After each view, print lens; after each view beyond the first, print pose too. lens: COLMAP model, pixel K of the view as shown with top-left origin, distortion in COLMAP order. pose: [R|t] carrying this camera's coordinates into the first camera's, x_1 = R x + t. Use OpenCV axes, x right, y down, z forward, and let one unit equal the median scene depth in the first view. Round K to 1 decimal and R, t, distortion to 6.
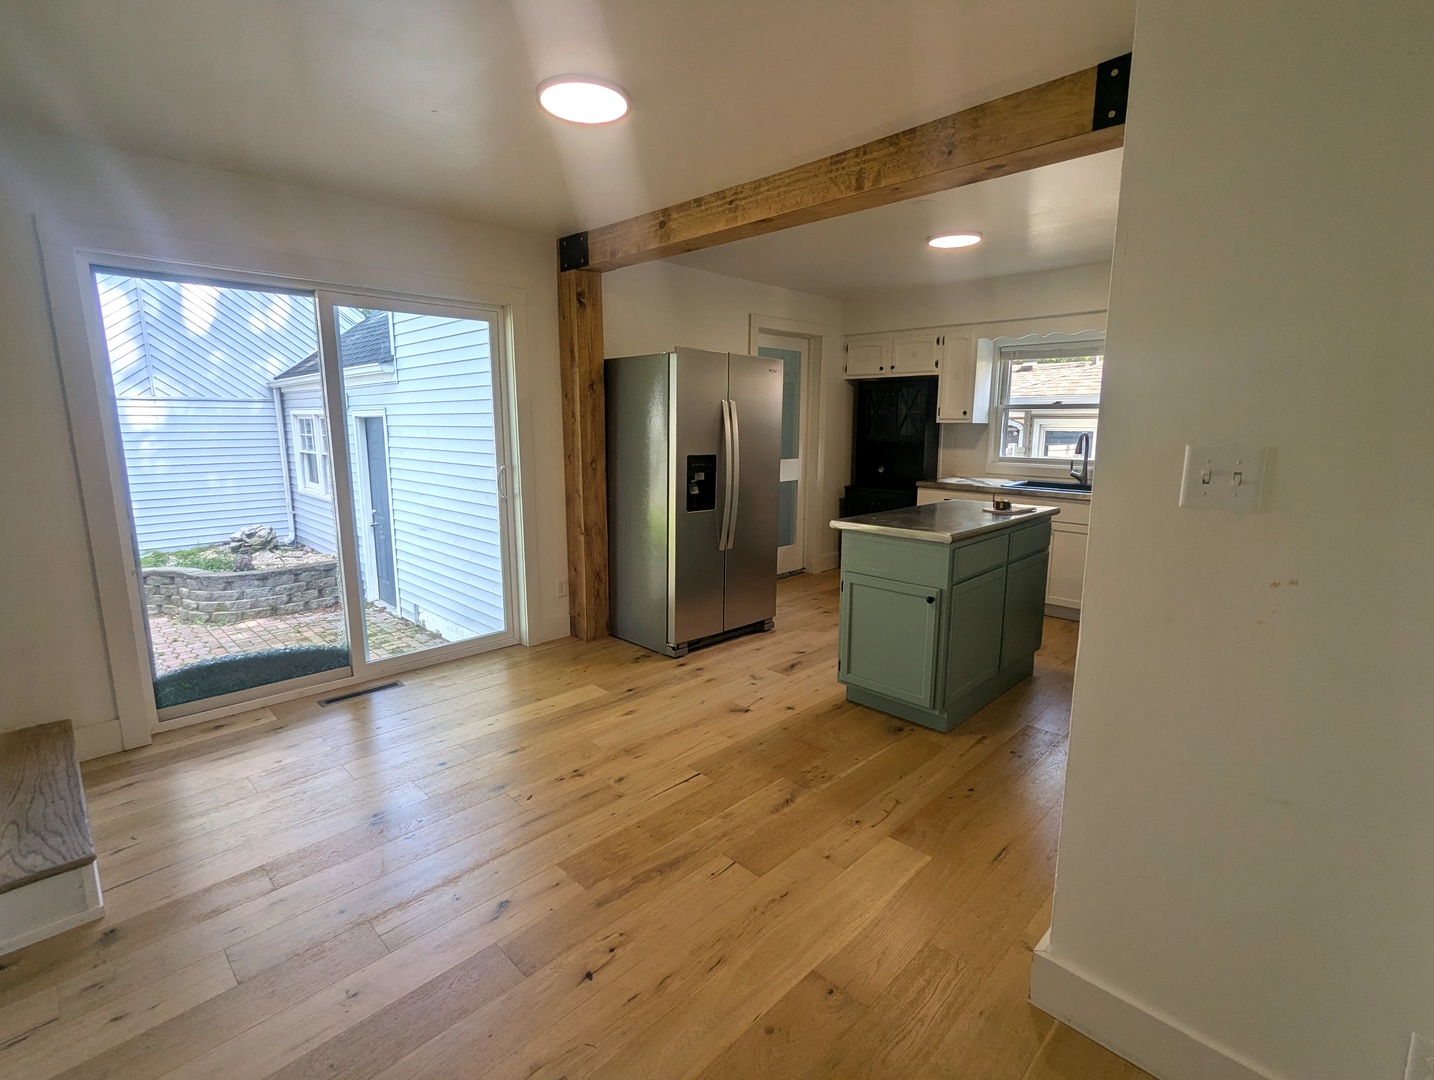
lens RADIAL K [[681.6, 0, 711.5], [0, 681.6, 542.5], [0, 0, 1]] dist [0.002472, 0.001129]
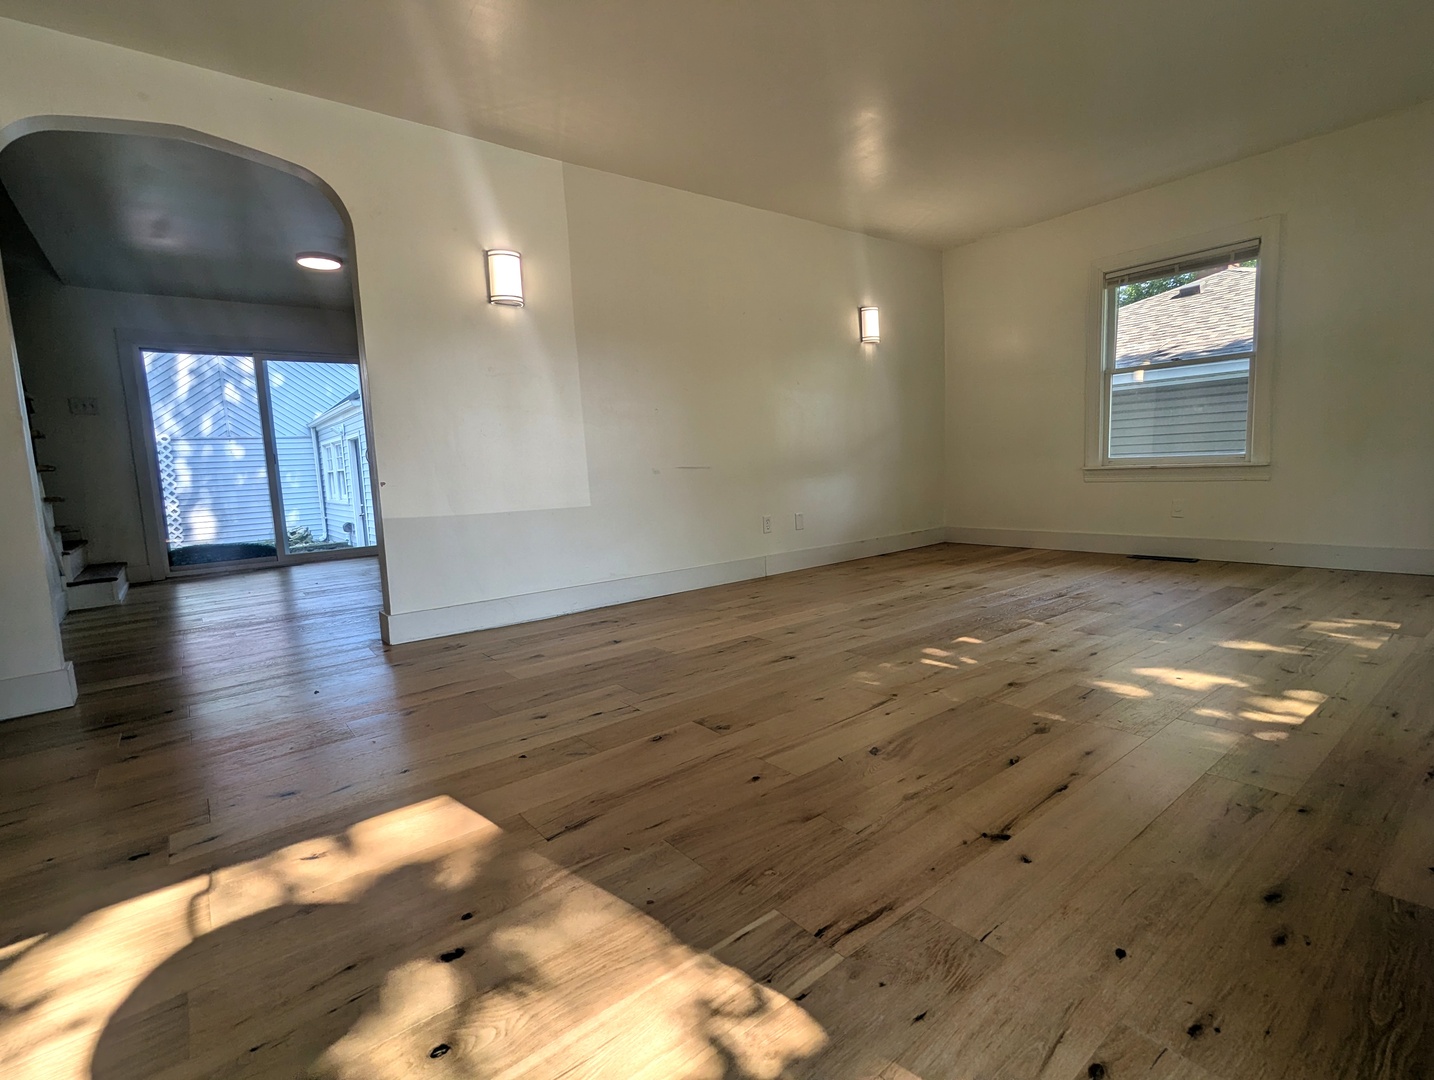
lens RADIAL K [[681.6, 0, 726.8], [0, 681.6, 543.1], [0, 0, 1]] dist [0.002472, 0.001129]
pose [[0.993191, -0.036610, -0.110597, 0.766869], [0.030053, 0.997722, -0.060388, 0.261897], [0.112556, 0.056653, 0.992029, -0.595124]]
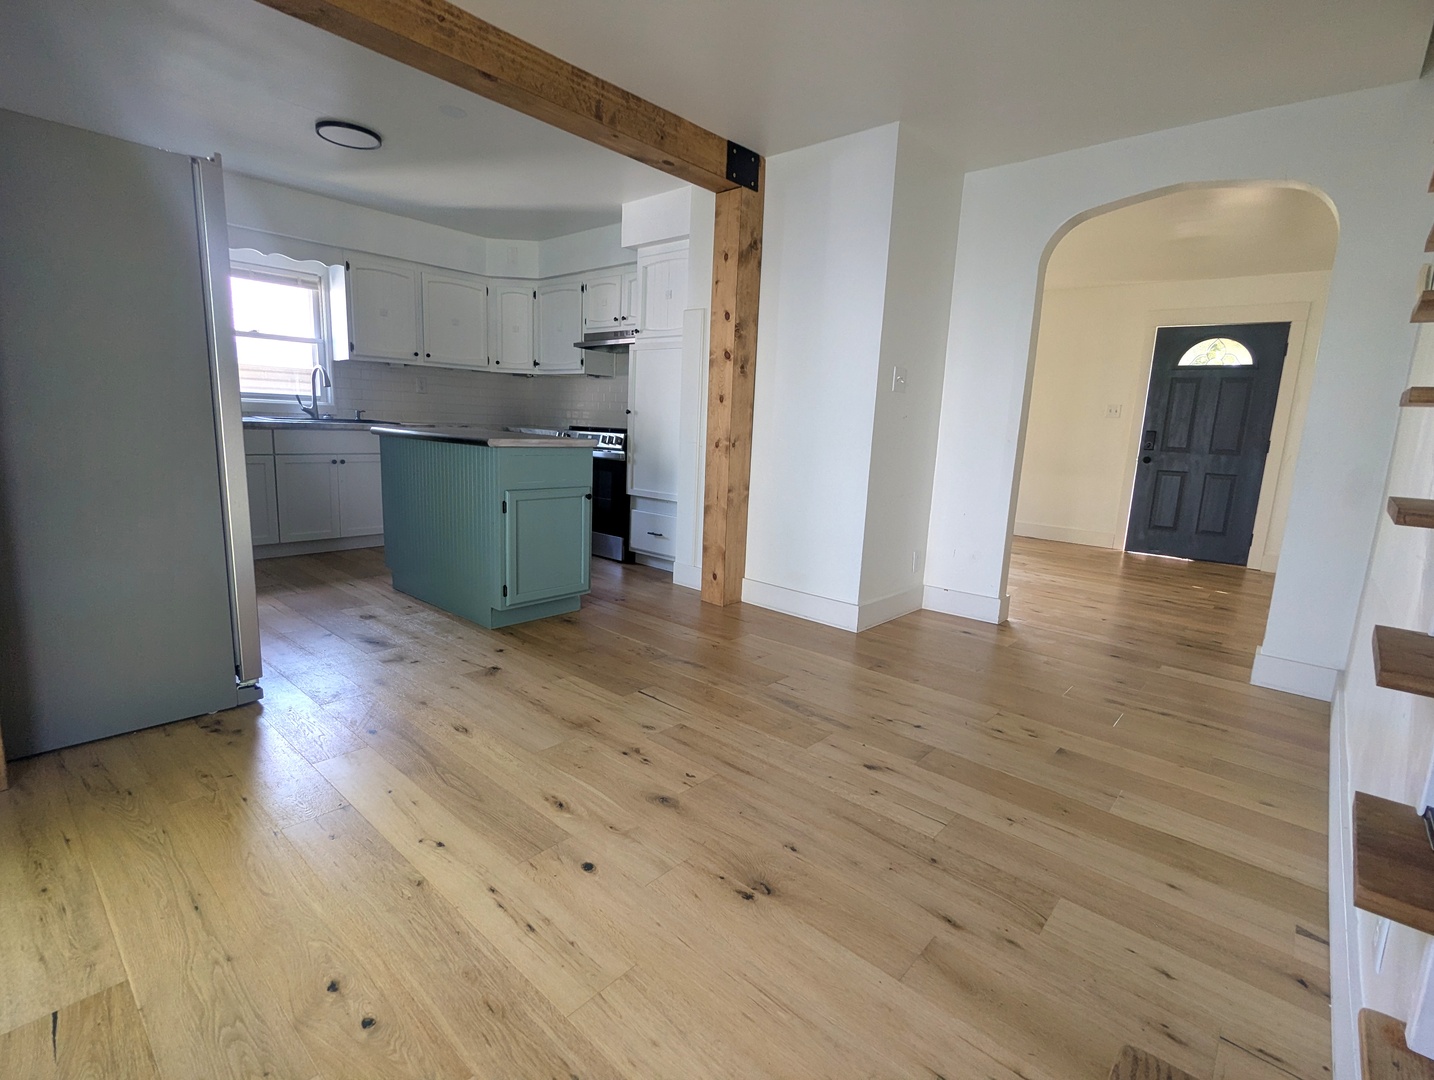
lens RADIAL K [[681.6, 0, 708.8], [0, 681.6, 541.0], [0, 0, 1]] dist [0.002472, 0.001129]
pose [[-0.050008, -0.181711, 0.982080, -0.636549], [0.135956, 0.972918, 0.186938, -0.024804], [-0.989452, 0.142868, -0.023949, 0.609155]]
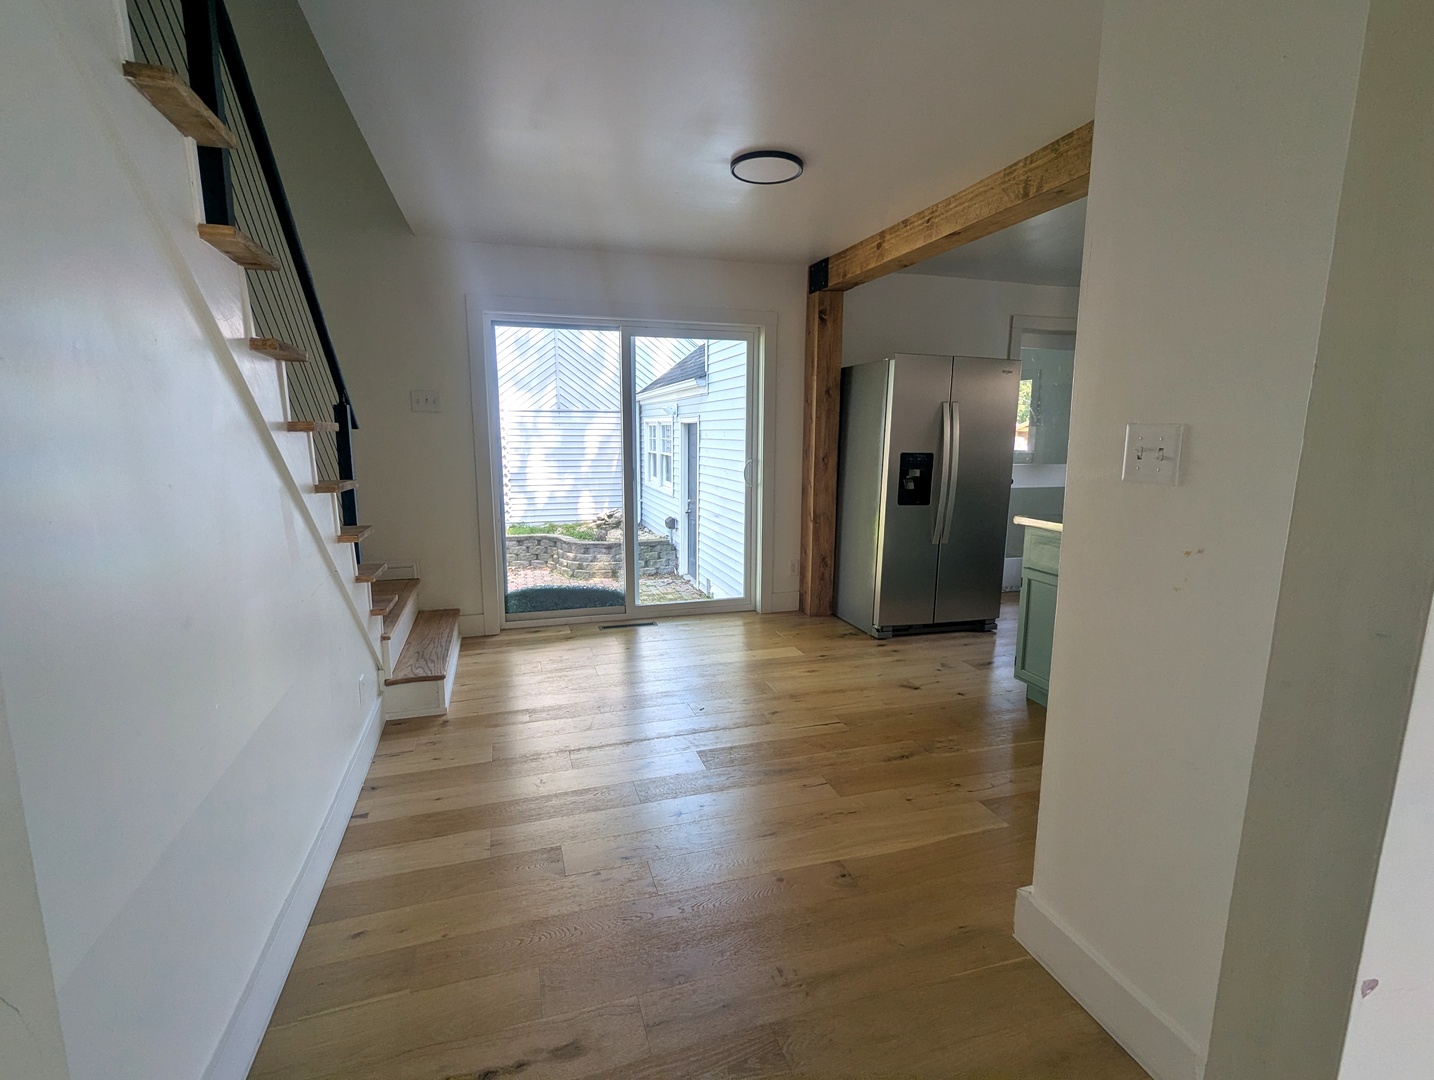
lens RADIAL K [[681.6, 0, 712.8], [0, 681.6, 543.8], [0, 0, 1]] dist [0.002472, 0.001129]
pose [[0.881327, 0.079055, -0.465846, 0.208614], [-0.085050, 0.996343, 0.008178, 0.031697], [0.464789, 0.032413, 0.884828, -0.090013]]
